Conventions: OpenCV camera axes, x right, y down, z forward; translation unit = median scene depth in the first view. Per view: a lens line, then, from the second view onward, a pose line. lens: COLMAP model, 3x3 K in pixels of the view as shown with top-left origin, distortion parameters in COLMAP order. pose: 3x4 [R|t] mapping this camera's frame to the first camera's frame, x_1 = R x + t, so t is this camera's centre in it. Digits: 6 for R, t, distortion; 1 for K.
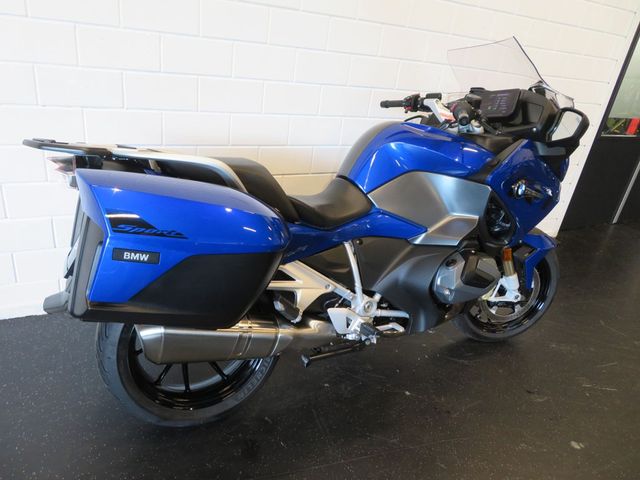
lens RADIAL K [[458.5, 0, 321.4], [0, 458.5, 240.7], [0, 0, 1]] dist [-0.002869, -0.008333]
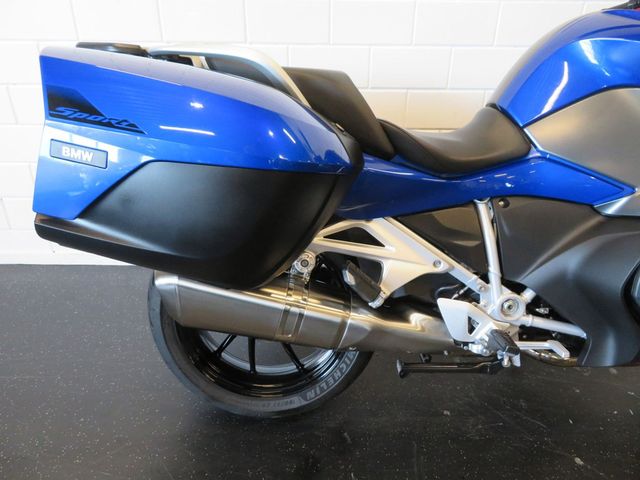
lens RADIAL K [[458.5, 0, 320.0], [0, 458.5, 238.8], [0, 0, 1]] dist [-0.002869, -0.008333]
pose [[0.881762, 0.095175, -0.461993, 0.158134], [-0.100394, 0.994858, 0.013338, 0.069585], [0.460887, 0.034620, 0.886783, 0.322775]]
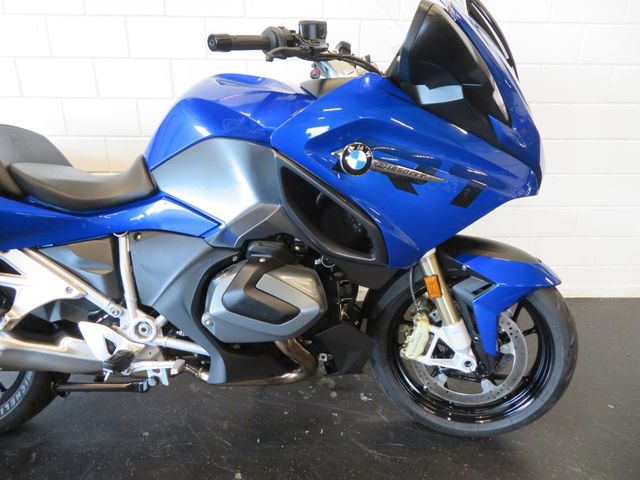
lens RADIAL K [[458.5, 0, 320.4], [0, 458.5, 242.4], [0, 0, 1]] dist [-0.002869, -0.008333]
pose [[0.895953, 0.053894, -0.440868, 0.661338], [-0.095608, 0.992743, -0.072942, 0.037574], [0.433737, 0.107503, 0.894603, 0.486057]]
